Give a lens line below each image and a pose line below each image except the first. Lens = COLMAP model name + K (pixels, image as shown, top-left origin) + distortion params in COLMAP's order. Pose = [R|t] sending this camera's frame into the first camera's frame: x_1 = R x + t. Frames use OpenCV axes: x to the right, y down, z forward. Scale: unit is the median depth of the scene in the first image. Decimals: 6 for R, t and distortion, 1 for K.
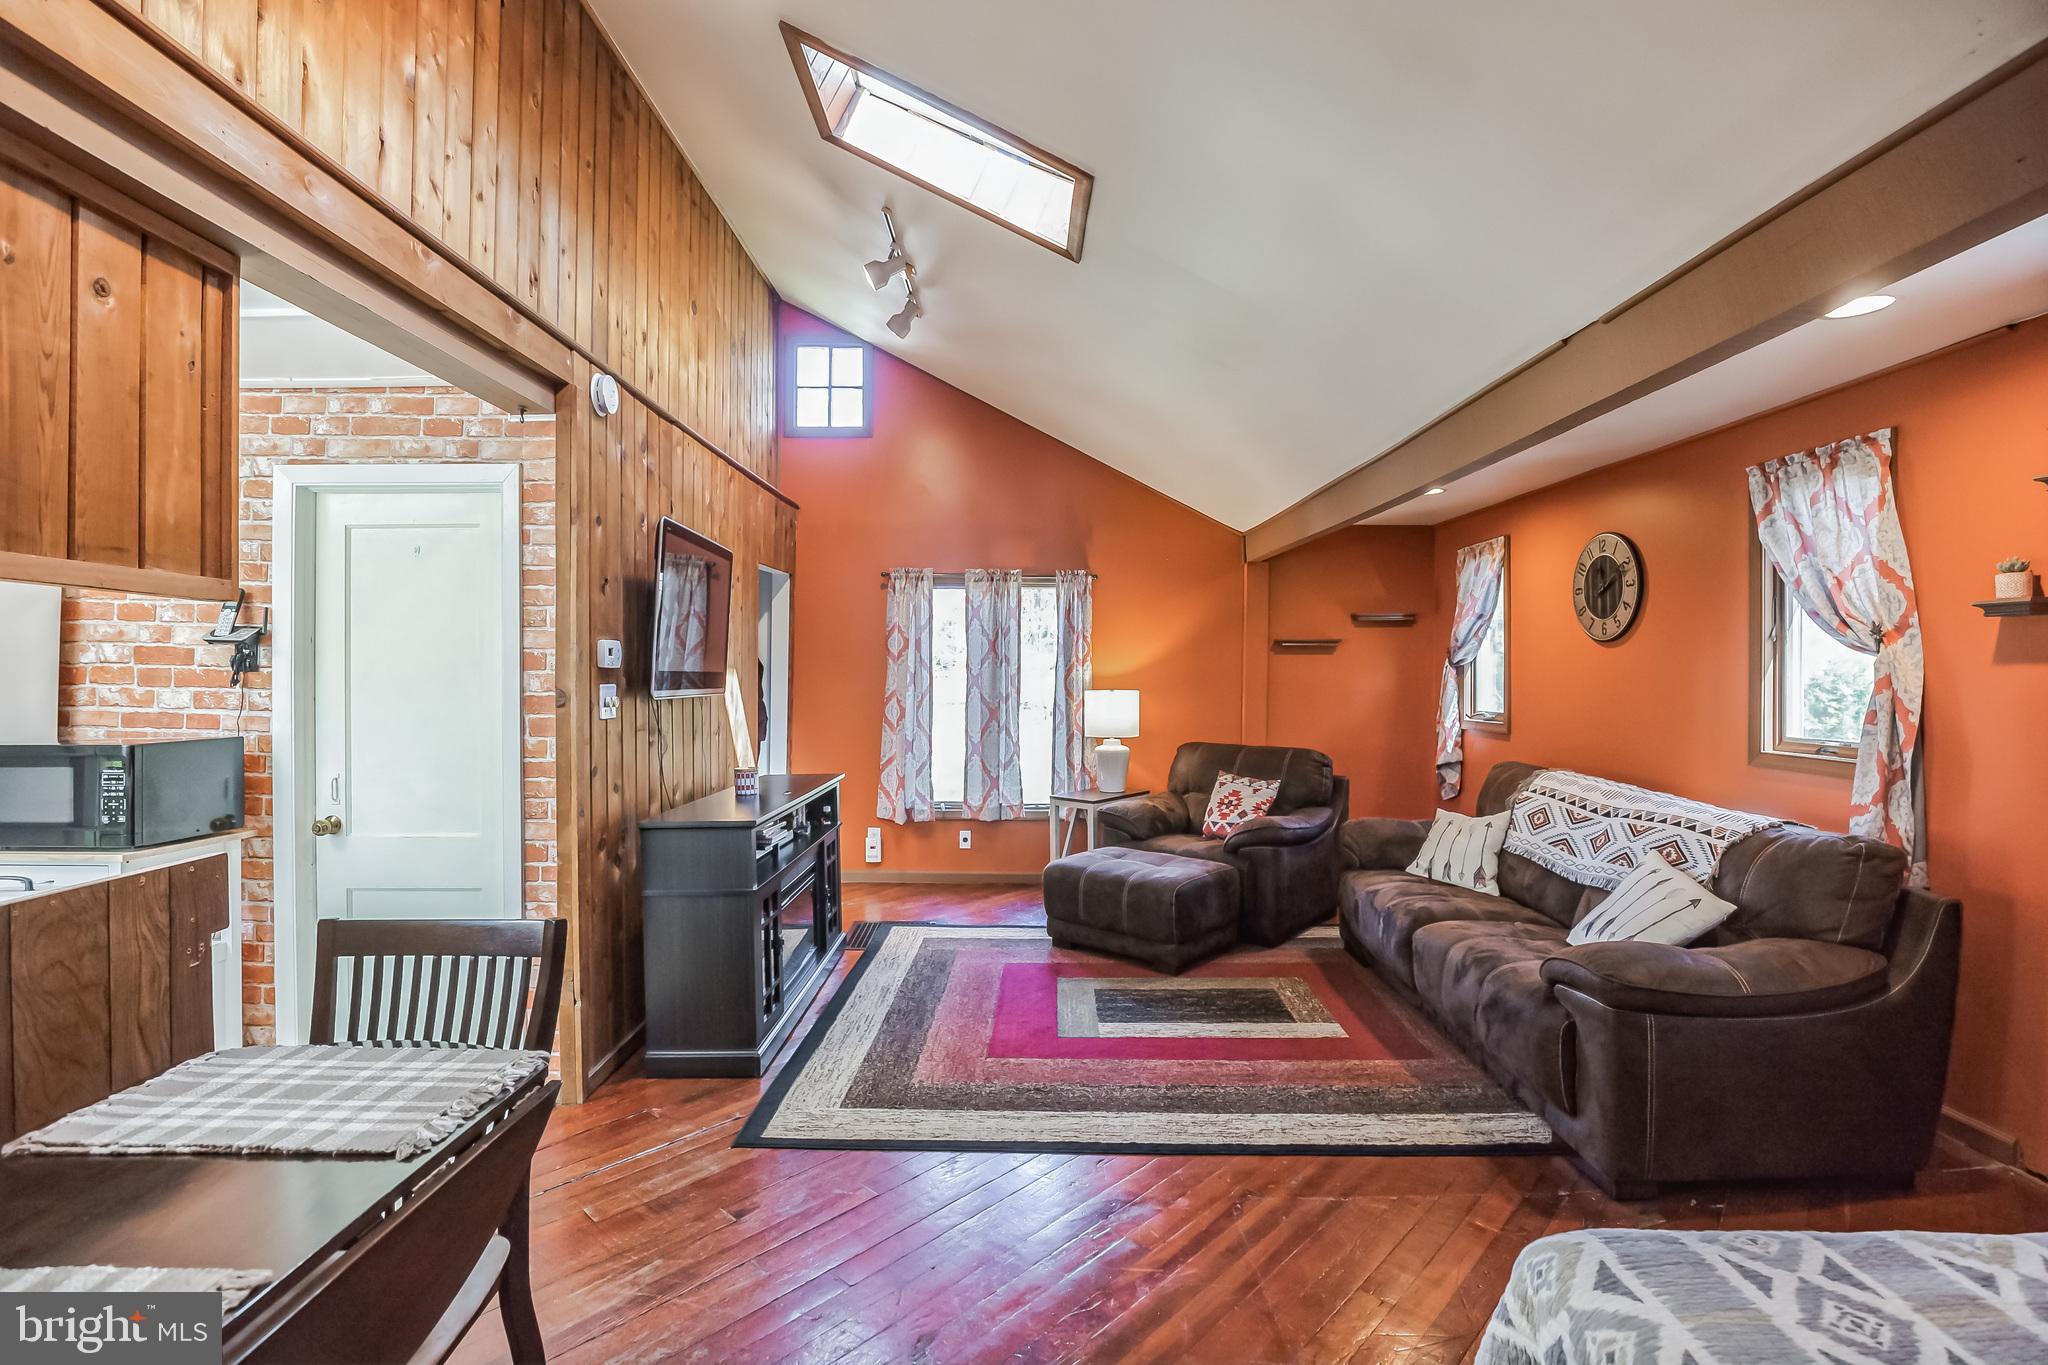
lens RADIAL K [[928.0, 0, 1032.1], [0, 928.0, 676.7], [0, 0, 1]] dist [-0.037297, 0.000207]
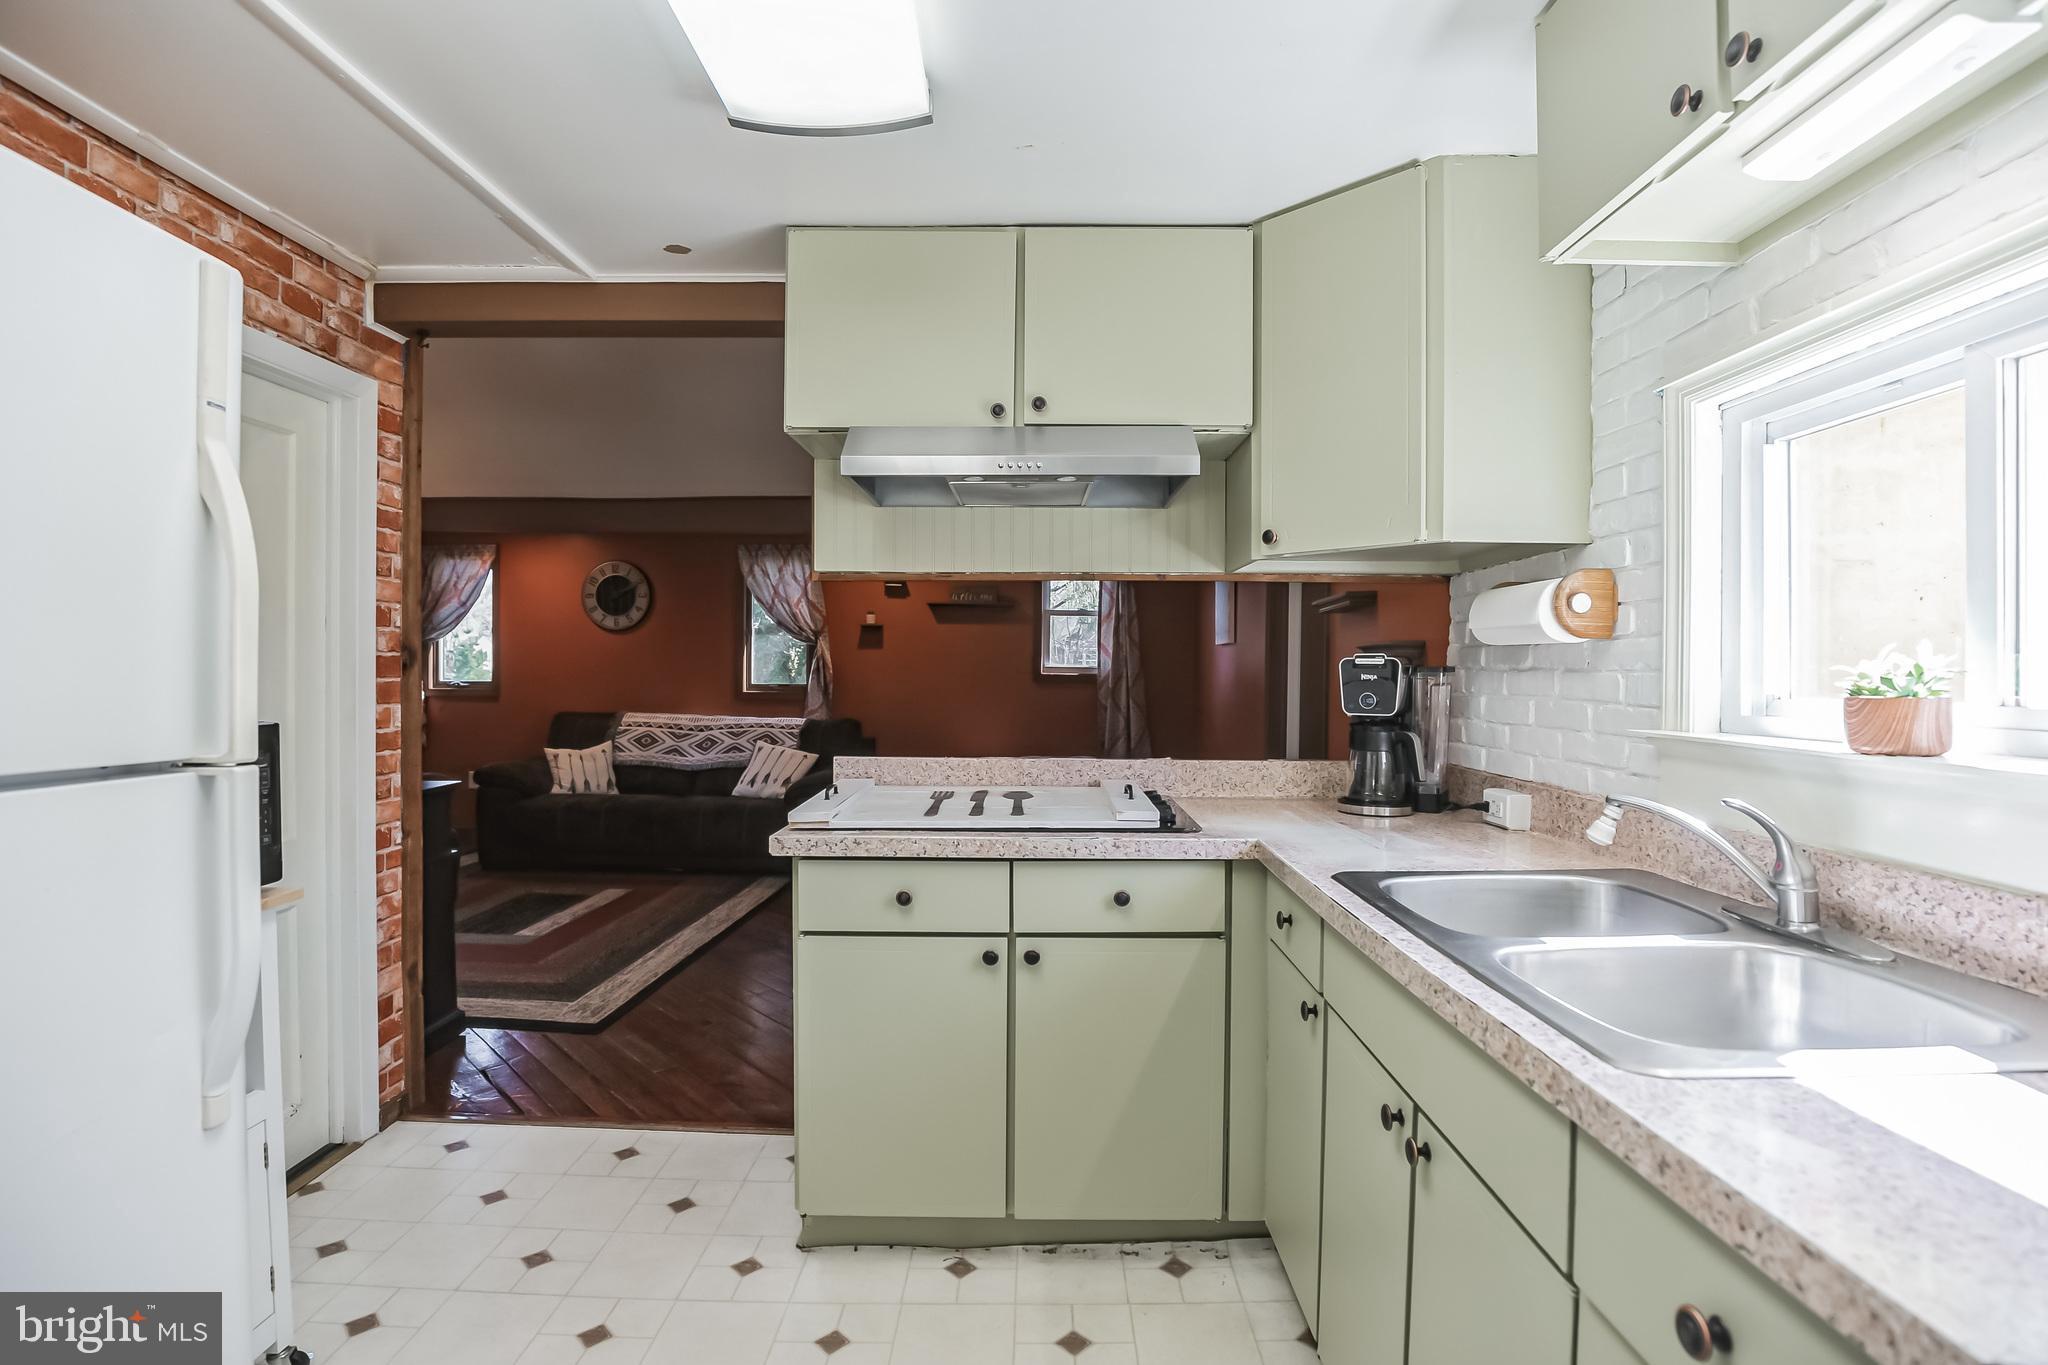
lens RADIAL K [[928.0, 0, 1029.4], [0, 928.0, 674.5], [0, 0, 1]] dist [-0.037297, 0.000207]
pose [[0.031218, -0.010536, 0.999457, -1.363905], [-0.000386, 0.999944, 0.010553, 0.028859], [-0.999513, -0.000715, 0.031212, 0.365040]]
